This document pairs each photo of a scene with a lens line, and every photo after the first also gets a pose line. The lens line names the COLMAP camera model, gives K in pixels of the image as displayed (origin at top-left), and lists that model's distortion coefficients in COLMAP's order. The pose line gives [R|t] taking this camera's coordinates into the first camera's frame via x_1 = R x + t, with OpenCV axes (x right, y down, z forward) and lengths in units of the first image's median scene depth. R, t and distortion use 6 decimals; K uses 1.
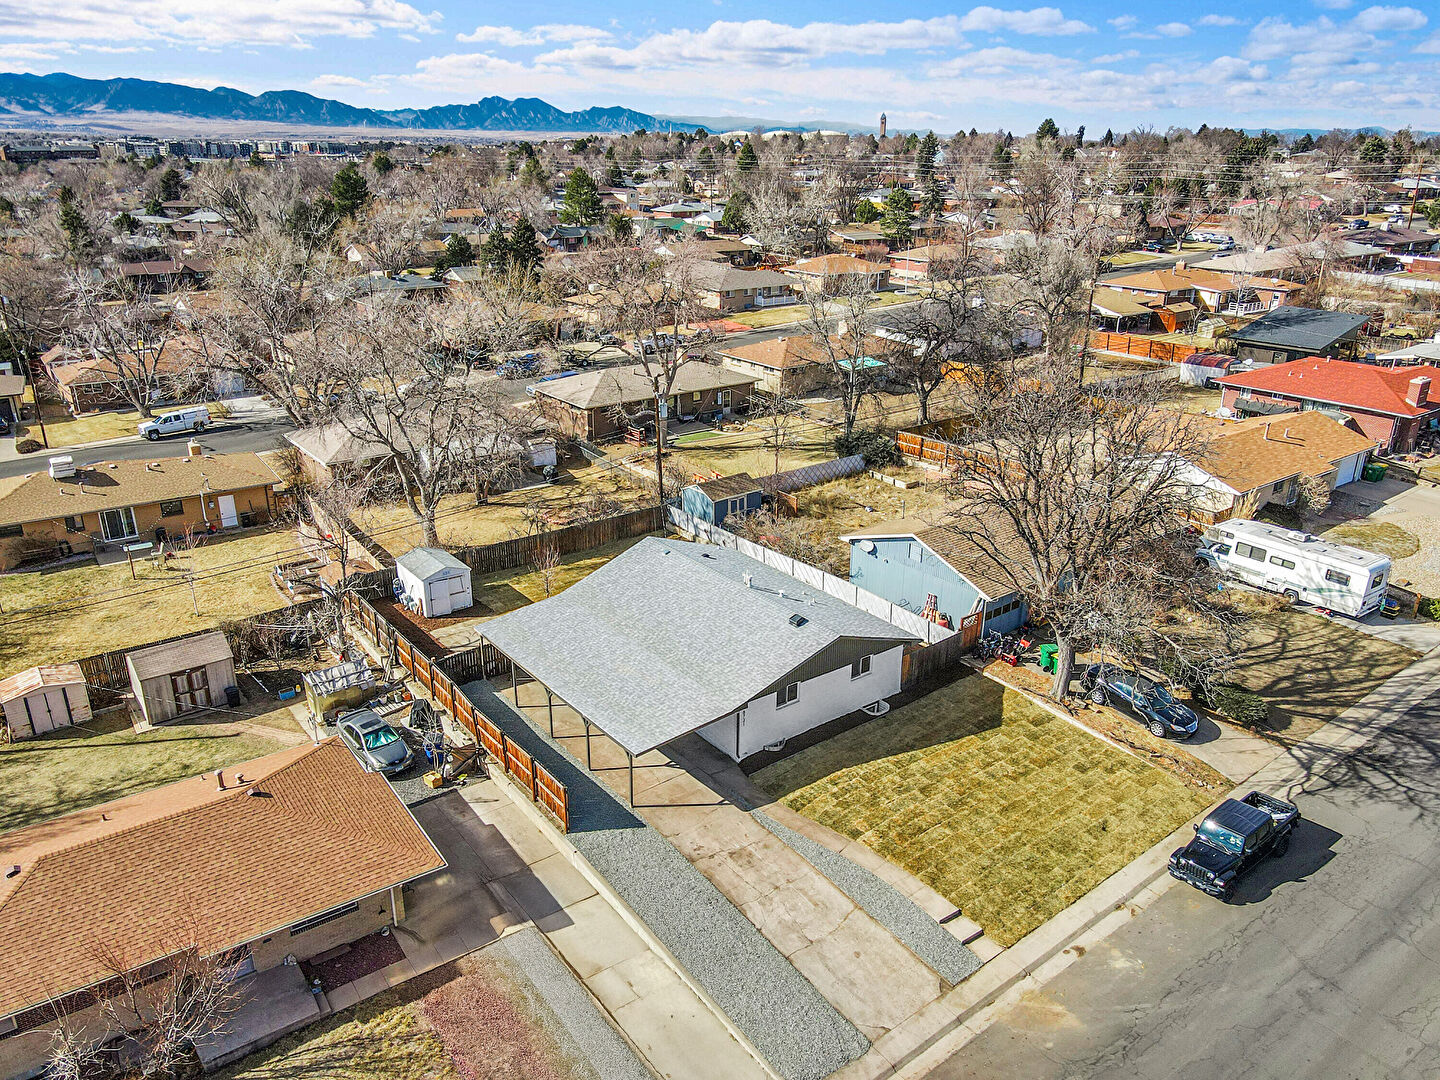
lens RADIAL K [[1060.0, 0, 720.0], [0, 1060.0, 540.0], [0, 0, 1]] dist [-0.009574, 0.036689]
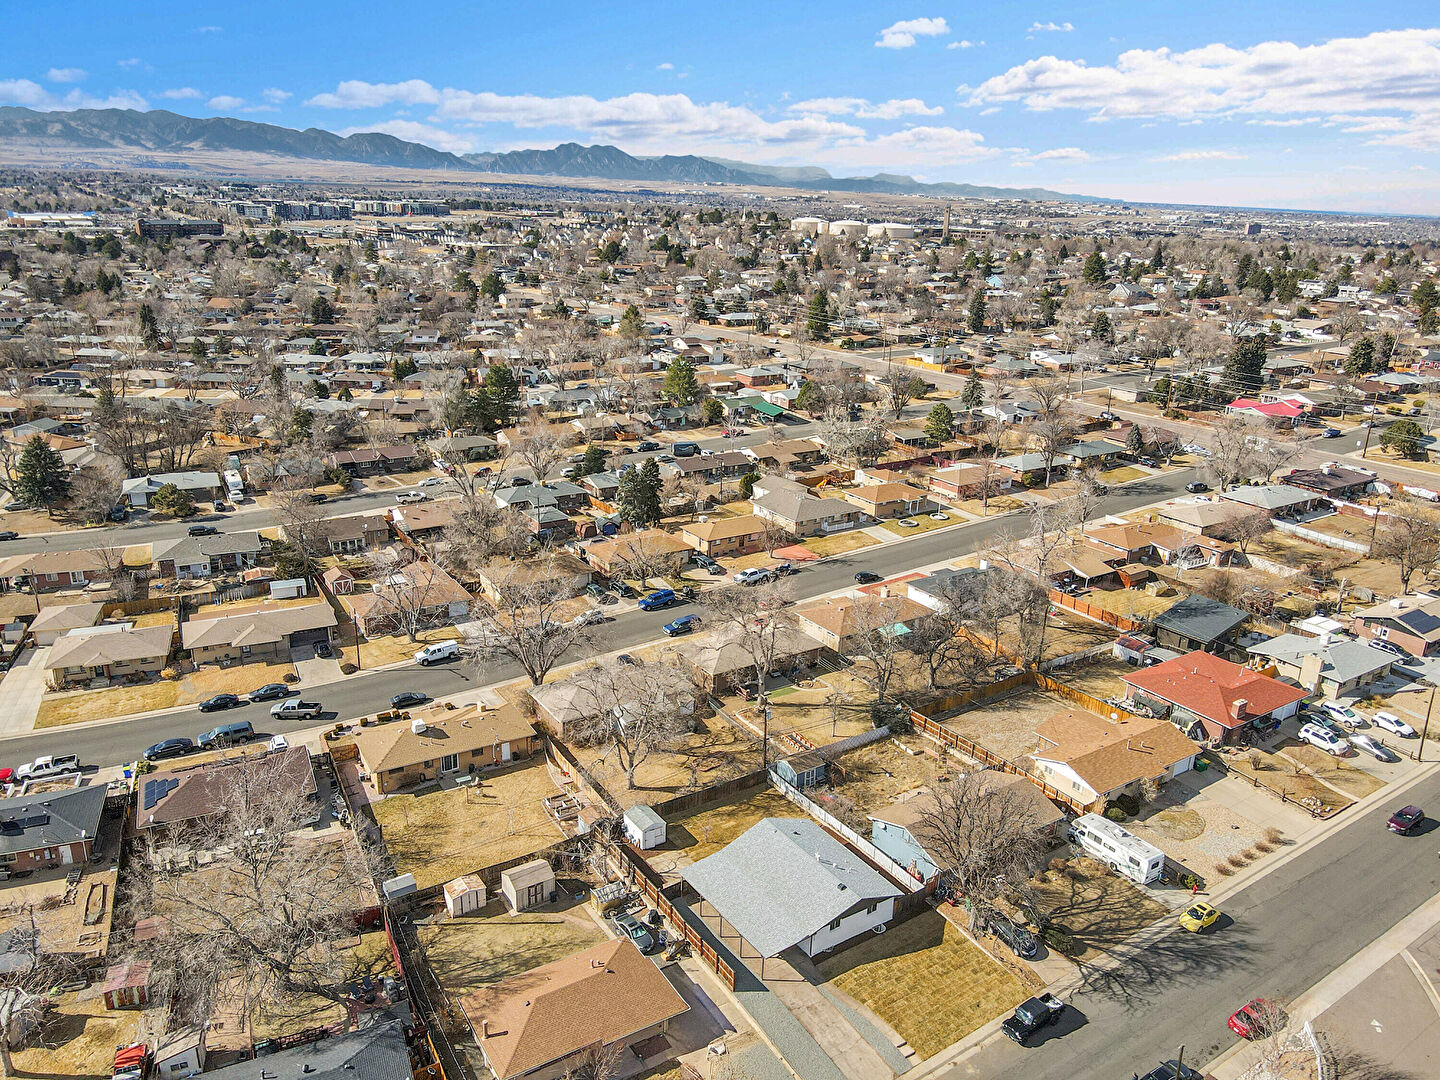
lens RADIAL K [[1060.0, 0, 720.0], [0, 1060.0, 540.0], [0, 0, 1]] dist [-0.009574, 0.036689]
pose [[0.997748, 0.044444, -0.050234, -0.079715], [-0.046467, 0.998125, -0.039841, -0.447728], [0.048369, 0.042085, 0.997943, -0.973571]]
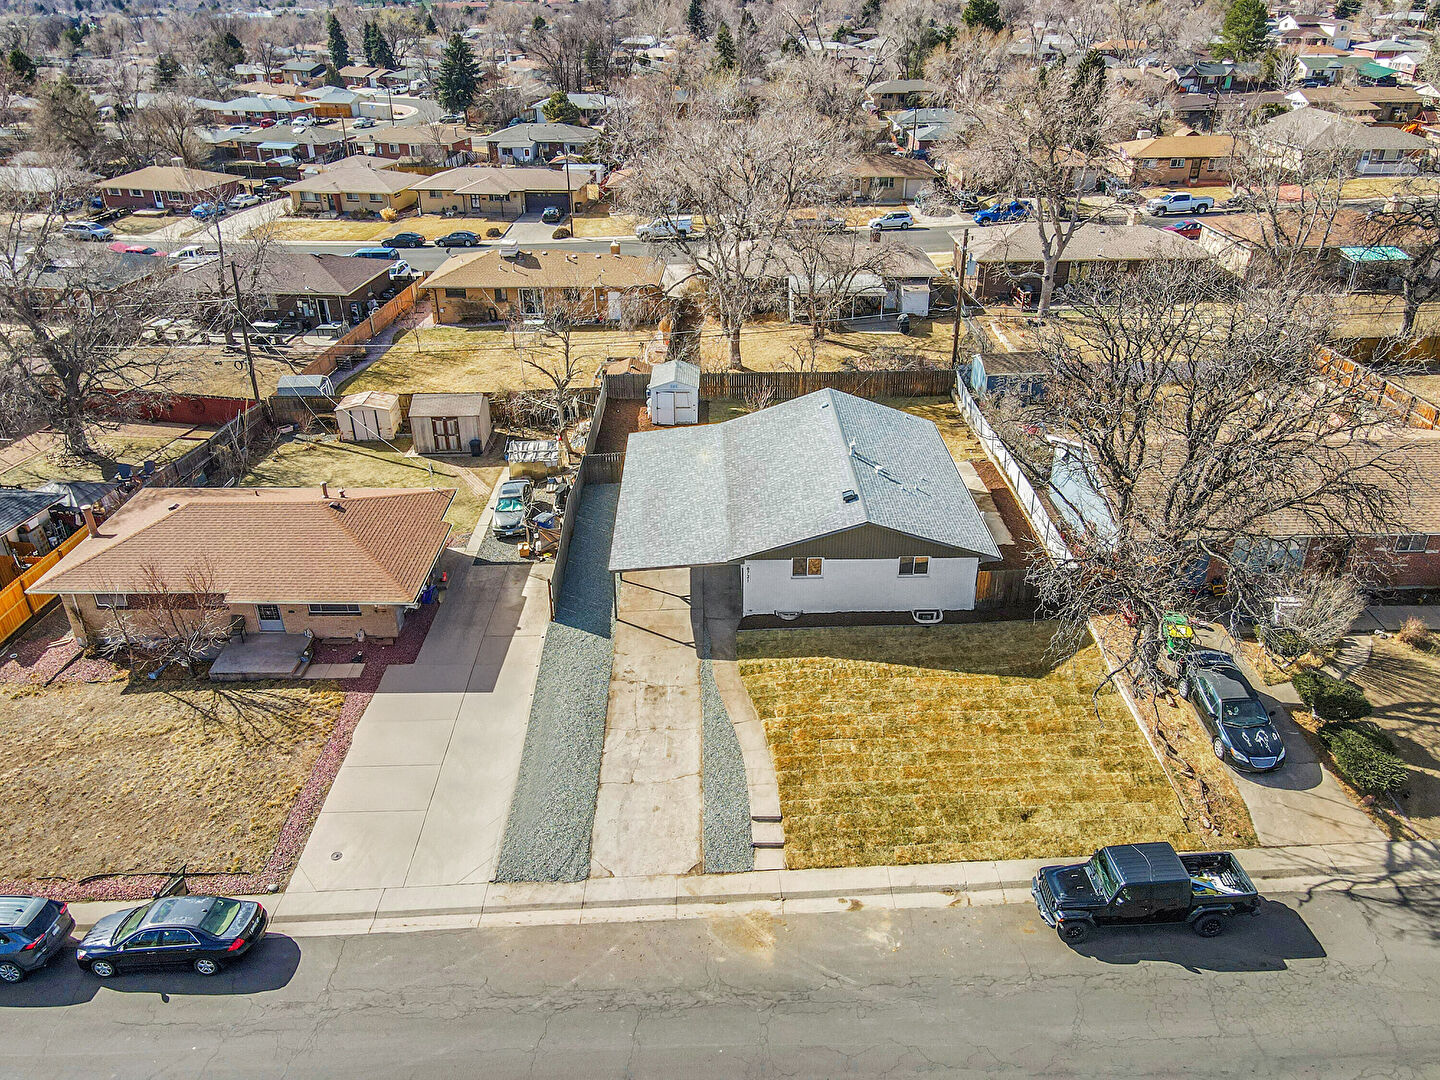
lens RADIAL K [[1060.0, 0, 720.0], [0, 1060.0, 540.0], [0, 0, 1]] dist [-0.009574, 0.036689]
pose [[0.807699, 0.271054, -0.523595, 0.425604], [-0.197076, 0.961097, 0.193531, -0.040499], [0.555683, -0.053127, 0.829695, 0.141974]]
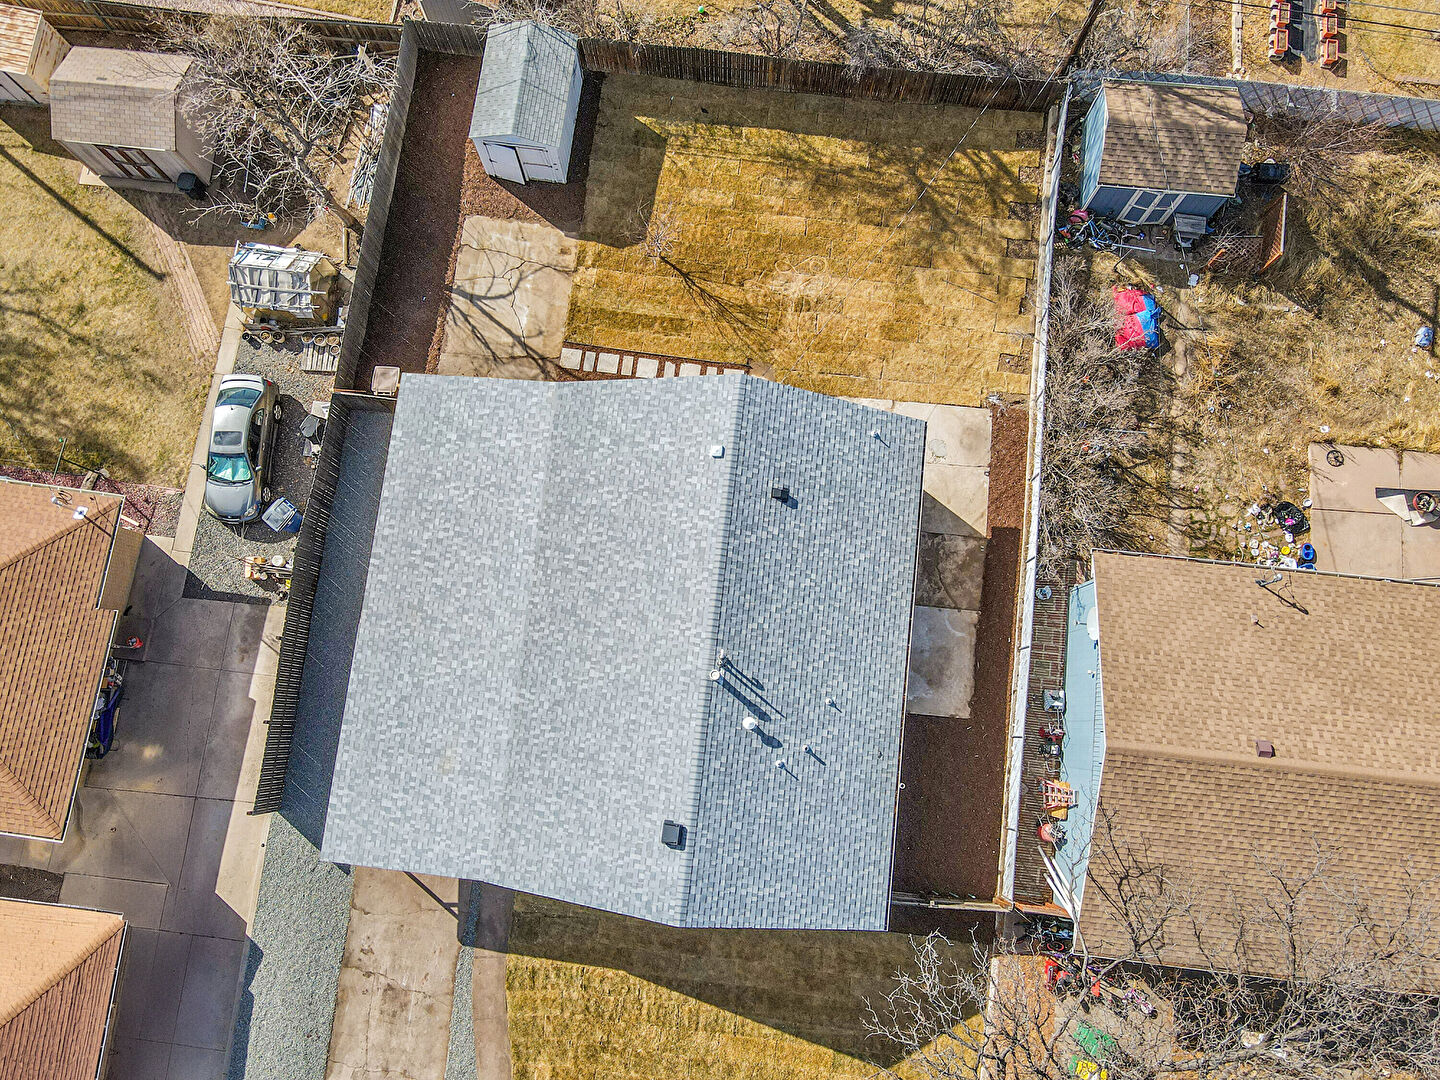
lens RADIAL K [[1060.0, 0, 720.0], [0, 1060.0, 540.0], [0, 0, 1]] dist [-0.009574, 0.036689]
pose [[0.728349, 0.672895, -0.129306, 0.051704], [-0.235274, 0.422832, 0.875134, -0.458661], [0.643548, -0.606980, 0.466284, 0.744075]]
